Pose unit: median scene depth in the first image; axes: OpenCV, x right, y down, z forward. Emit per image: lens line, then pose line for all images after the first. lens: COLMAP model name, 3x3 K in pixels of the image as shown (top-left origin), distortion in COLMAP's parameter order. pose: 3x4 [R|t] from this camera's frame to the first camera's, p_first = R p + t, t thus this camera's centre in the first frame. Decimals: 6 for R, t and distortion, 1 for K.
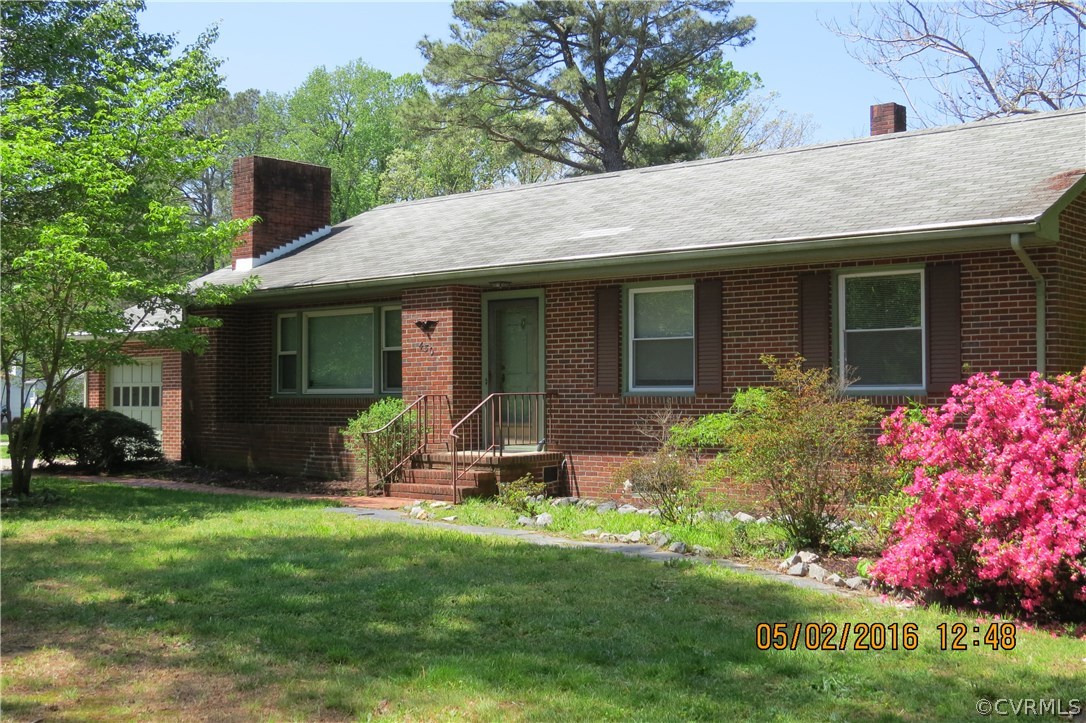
lens RADIAL K [[1314.3, 0, 543.0], [0, 1314.3, 361.5], [0, 0, 1]] dist [0.000176, 0.000165]
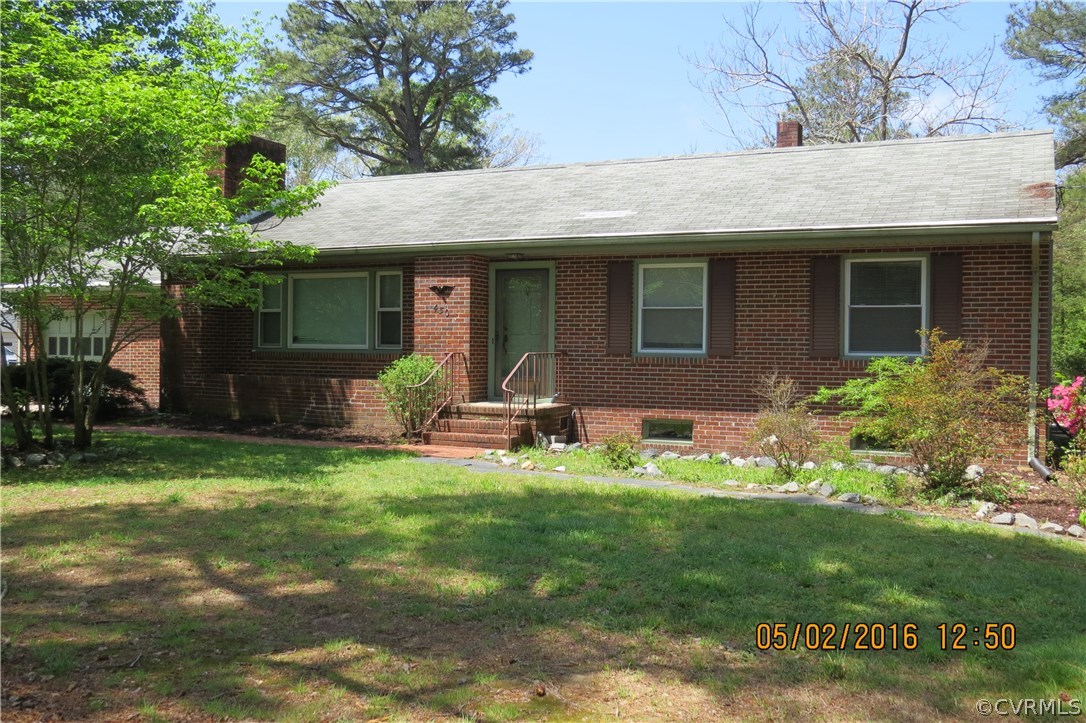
lens RADIAL K [[1008.4, 0, 543.0], [0, 1008.4, 361.5], [0, 0, 1]] dist [-0.016221, 0.001319]
pose [[0.965242, 0.011853, 0.261090, -0.242313], [-0.022353, 0.999055, 0.037284, -0.000687], [-0.260401, -0.041825, 0.964594, 0.156212]]
